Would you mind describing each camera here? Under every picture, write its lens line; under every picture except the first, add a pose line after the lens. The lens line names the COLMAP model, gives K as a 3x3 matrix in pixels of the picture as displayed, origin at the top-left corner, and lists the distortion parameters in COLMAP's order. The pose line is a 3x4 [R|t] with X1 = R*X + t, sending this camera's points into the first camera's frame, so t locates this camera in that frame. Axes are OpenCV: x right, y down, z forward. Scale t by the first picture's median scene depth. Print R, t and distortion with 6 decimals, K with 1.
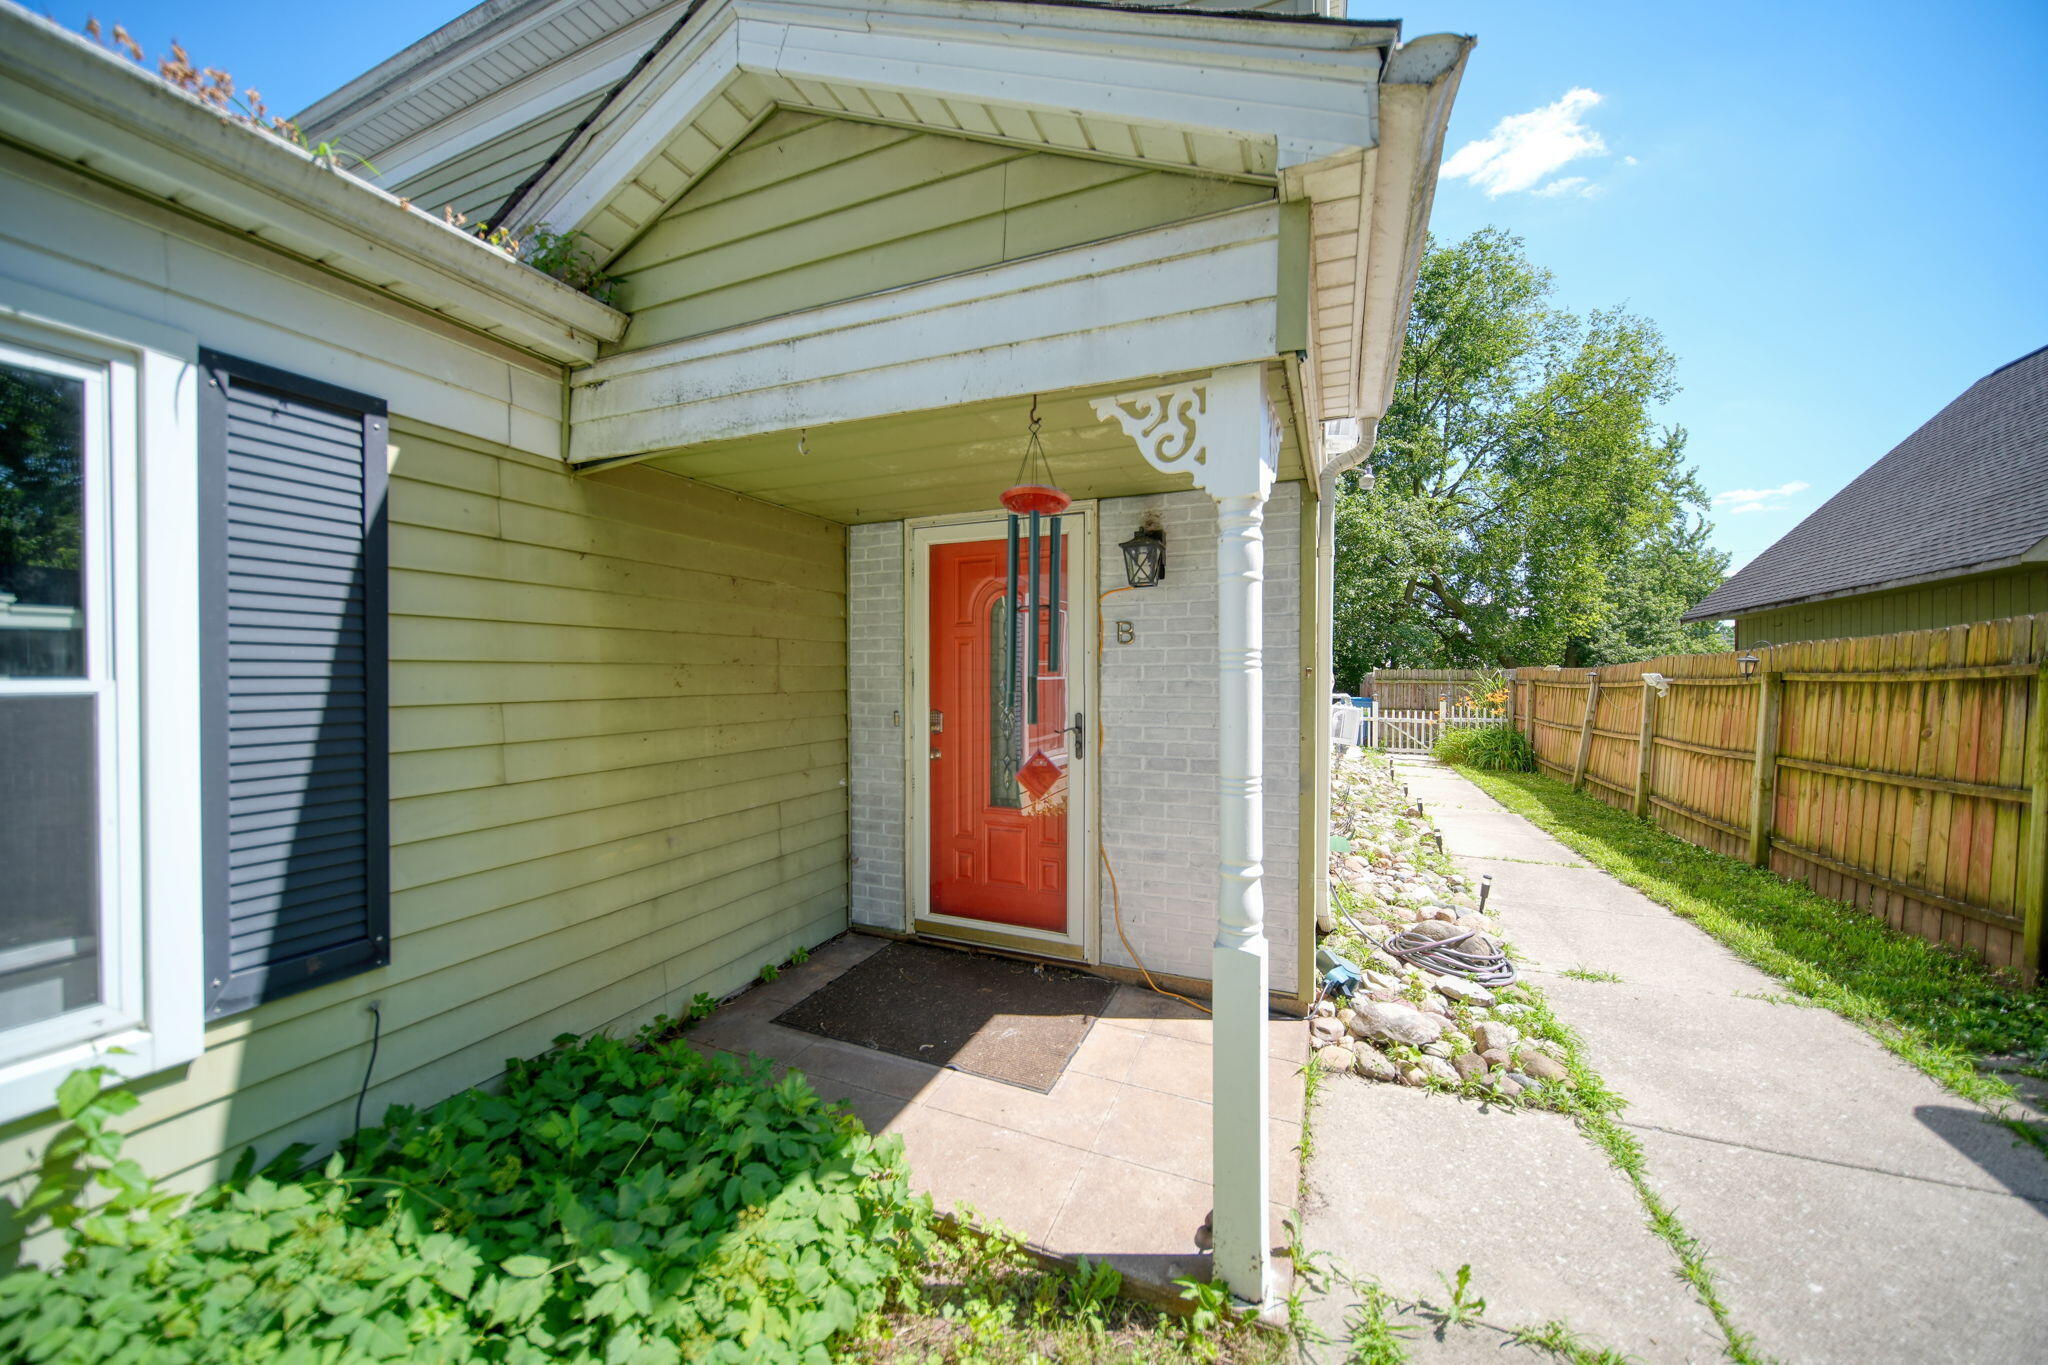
lens RADIAL K [[714.2, 0, 1022.6], [0, 714.2, 680.0], [0, 0, 1]] dist [0.001108, -0.002127]
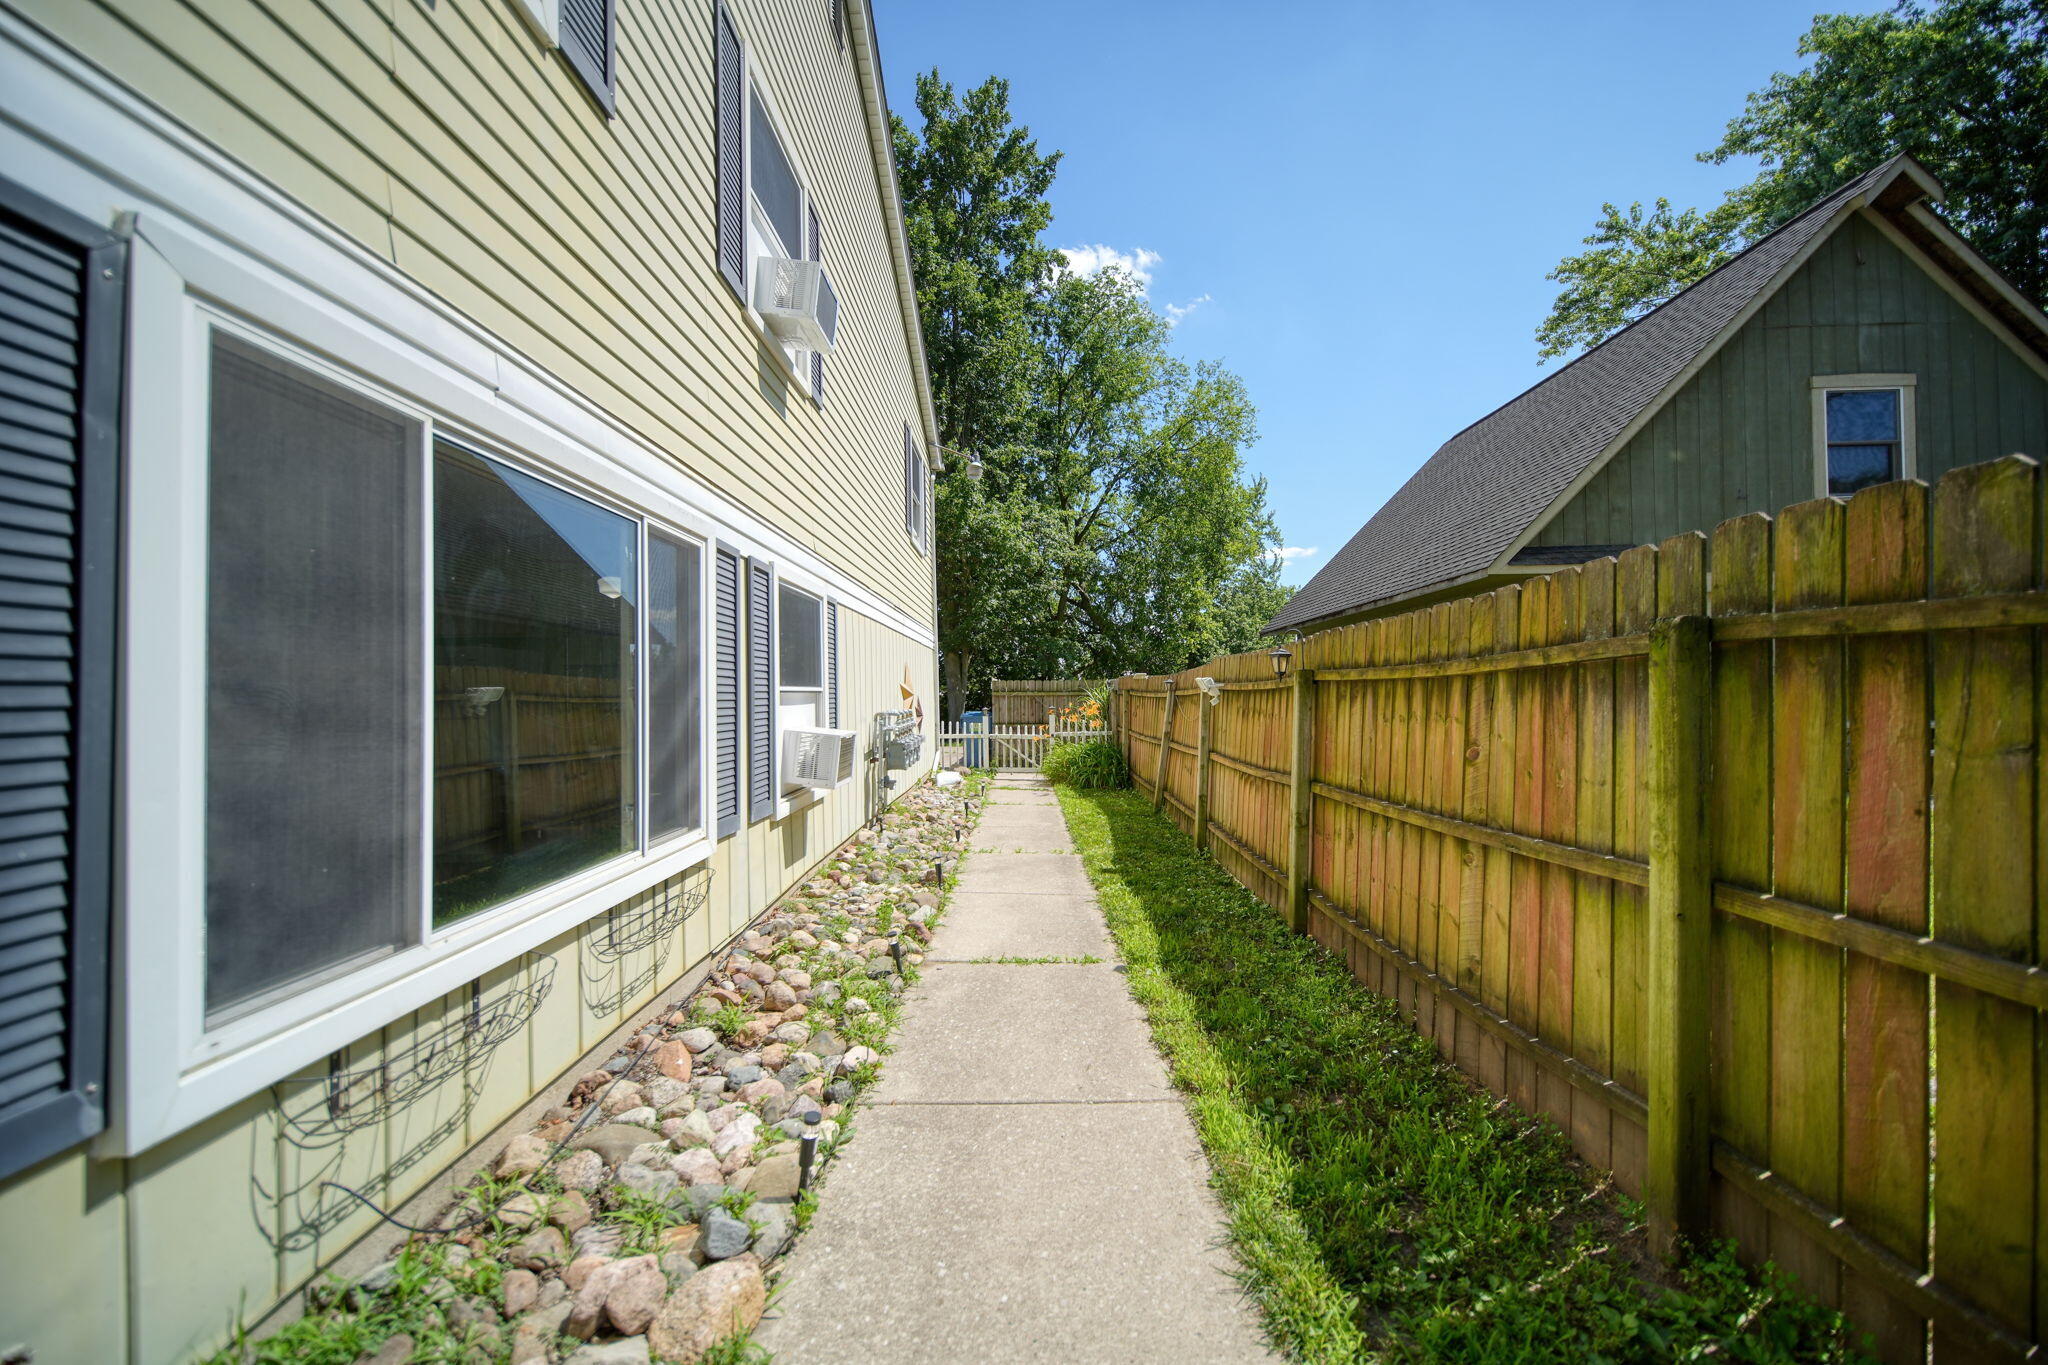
lens RADIAL K [[714.2, 0, 1022.6], [0, 714.2, 680.0], [0, 0, 1]] dist [0.001108, -0.002127]
pose [[0.919025, -0.008149, 0.394114, 0.725501], [0.017592, 0.999638, -0.020354, 0.014848], [-0.393806, 0.025639, 0.918836, 0.640394]]
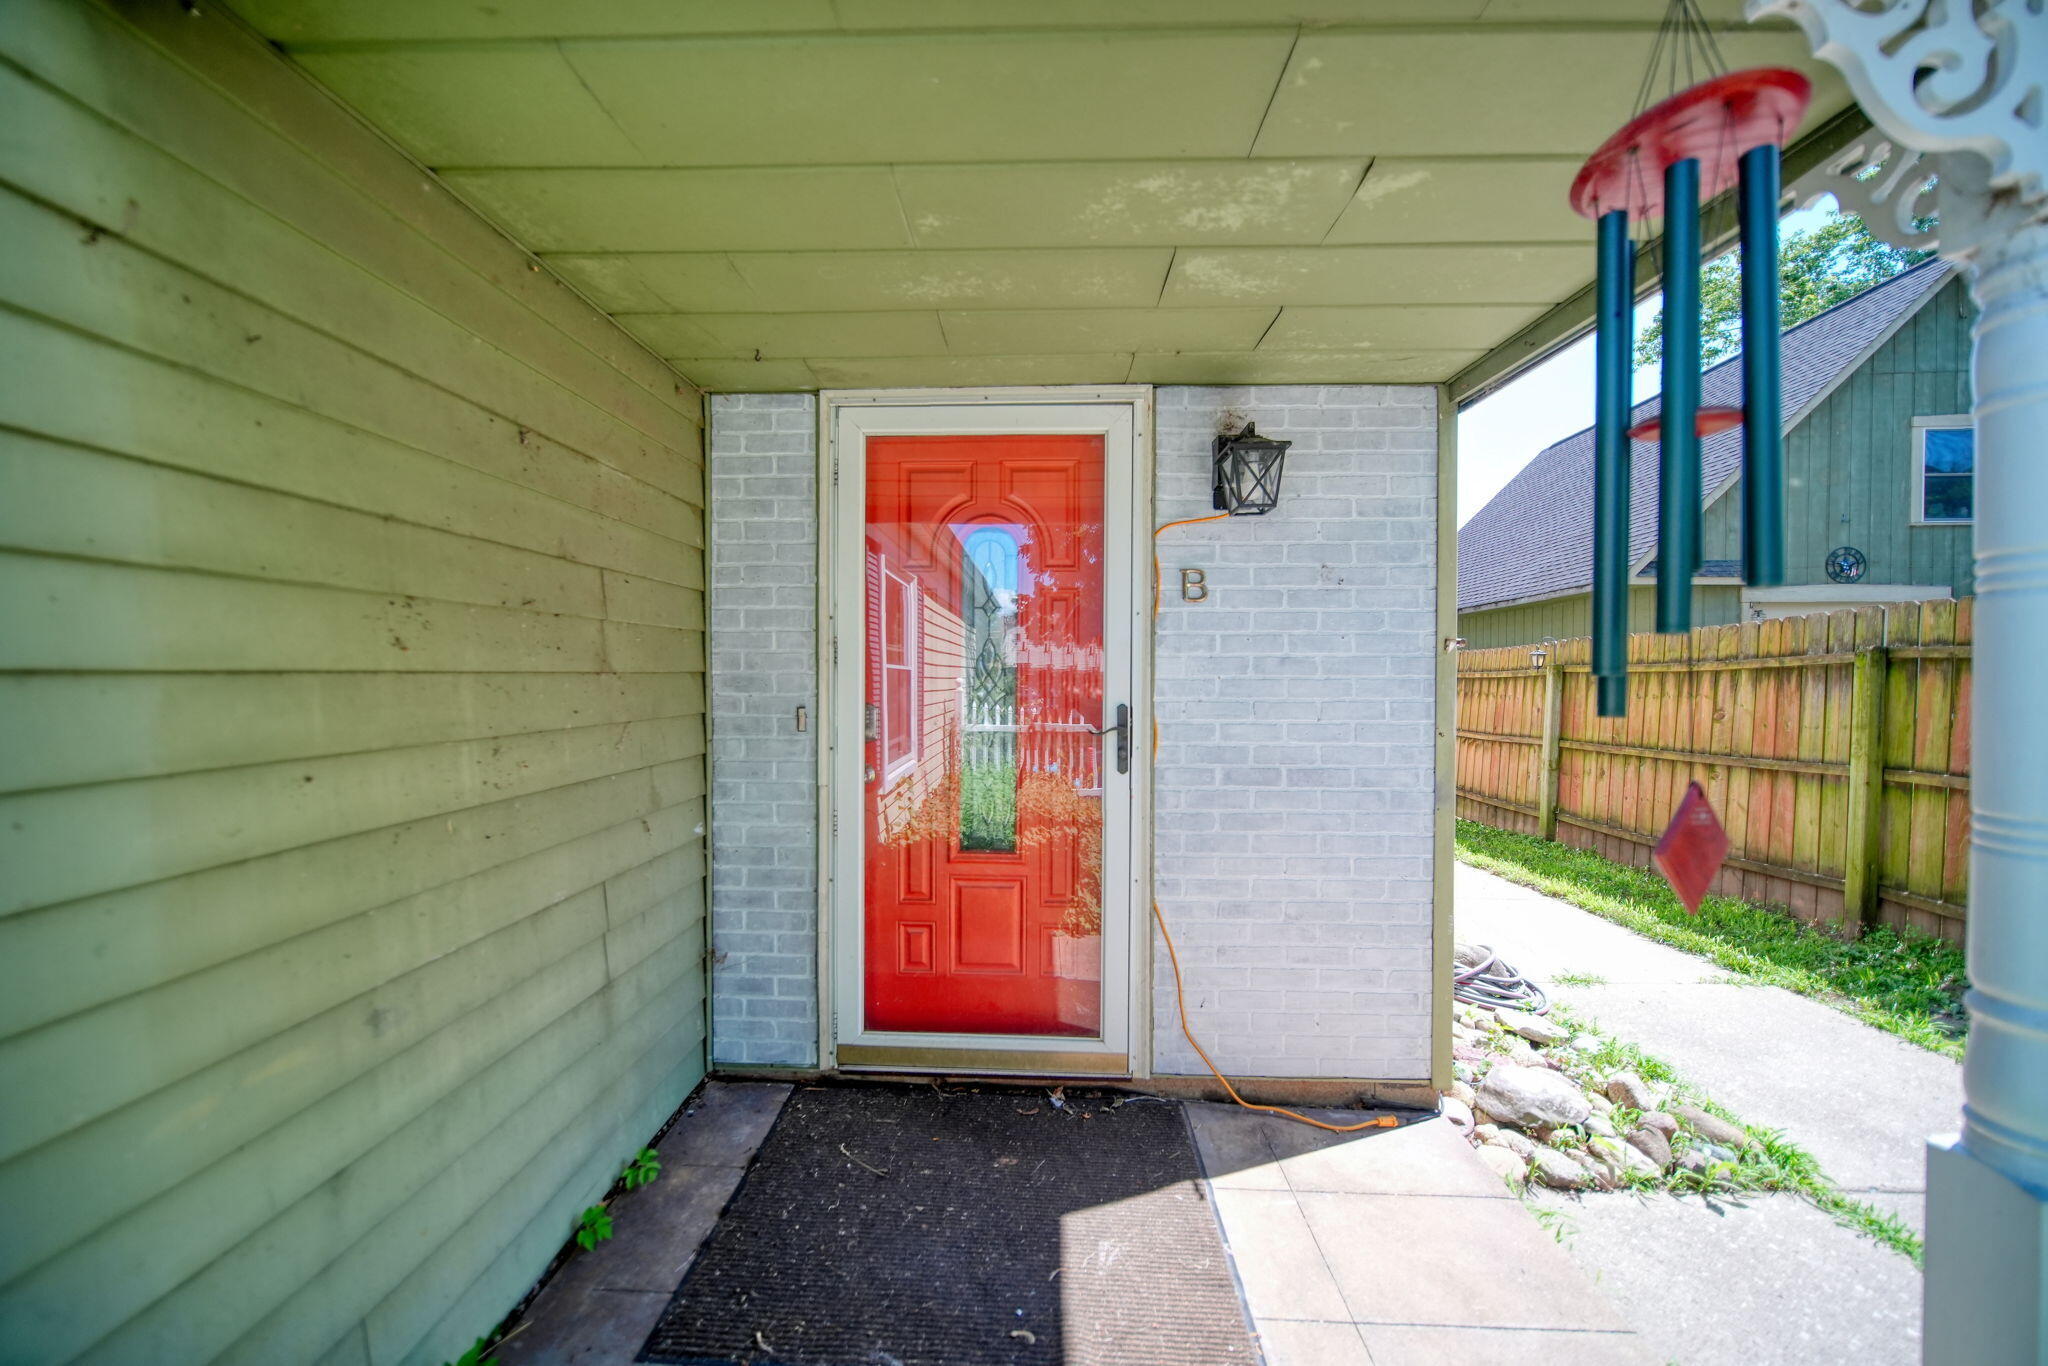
lens RADIAL K [[722.2, 0, 1014.8], [0, 722.2, 680.4], [0, 0, 1]] dist [0.005171, -0.003135]
pose [[0.934358, 0.001190, 0.356332, -0.228815], [-0.001805, 0.999997, 0.001394, 0.020719], [-0.356330, -0.001946, 0.934358, 0.365109]]
